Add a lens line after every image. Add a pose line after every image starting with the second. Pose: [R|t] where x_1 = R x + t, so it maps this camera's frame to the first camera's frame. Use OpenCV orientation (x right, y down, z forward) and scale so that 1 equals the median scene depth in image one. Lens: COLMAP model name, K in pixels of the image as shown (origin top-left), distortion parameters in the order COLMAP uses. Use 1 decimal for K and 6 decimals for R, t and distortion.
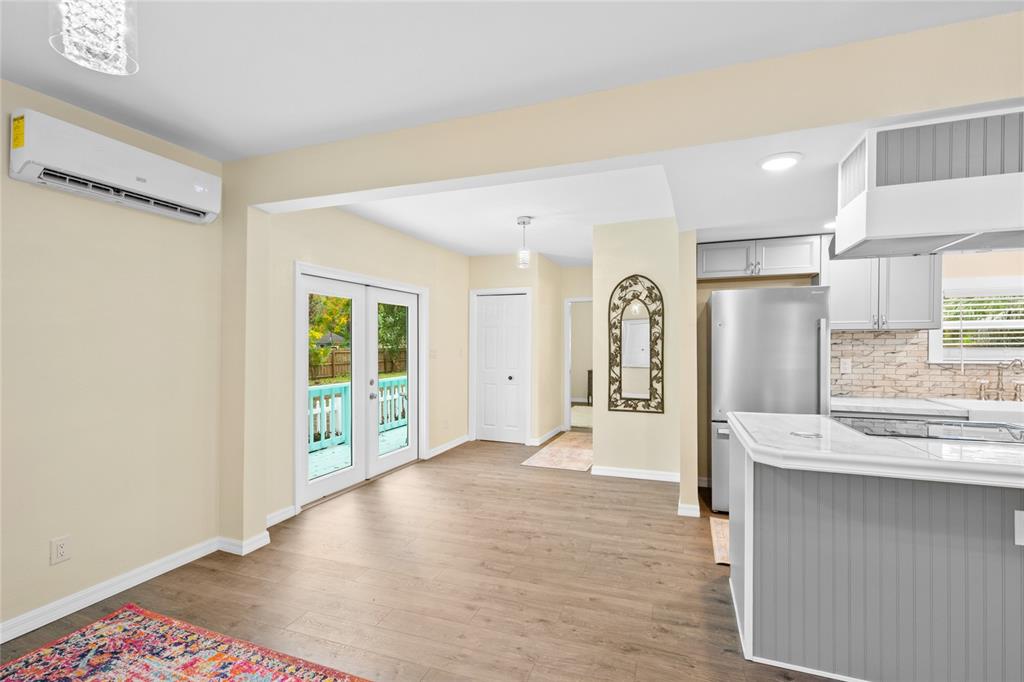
lens RADIAL K [[472.8, 0, 512.0], [0, 472.8, 341.0], [0, 0, 1]] dist [0.024022, 0.000563]
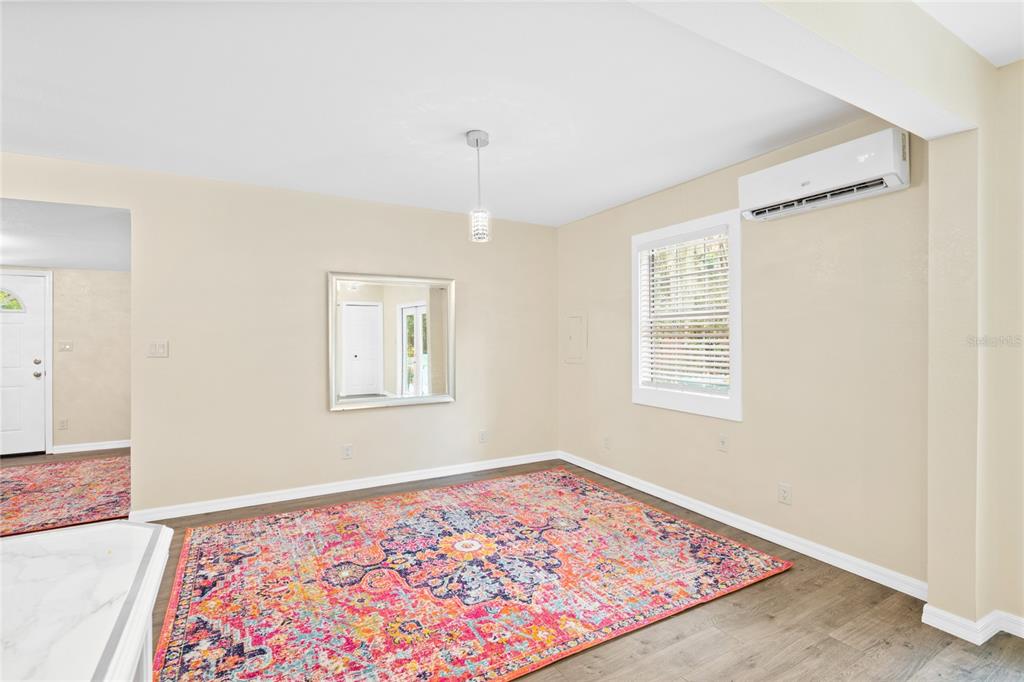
lens RADIAL K [[477.4, 0, 512.0], [0, 477.4, 341.0], [0, 0, 1]] dist [-0.003708, -0.000561]
pose [[-0.641468, 0.004613, -0.767136, 0.520970], [0.009156, 0.999957, -0.001644, 0.016204], [0.767095, -0.008079, -0.641482, 1.285482]]
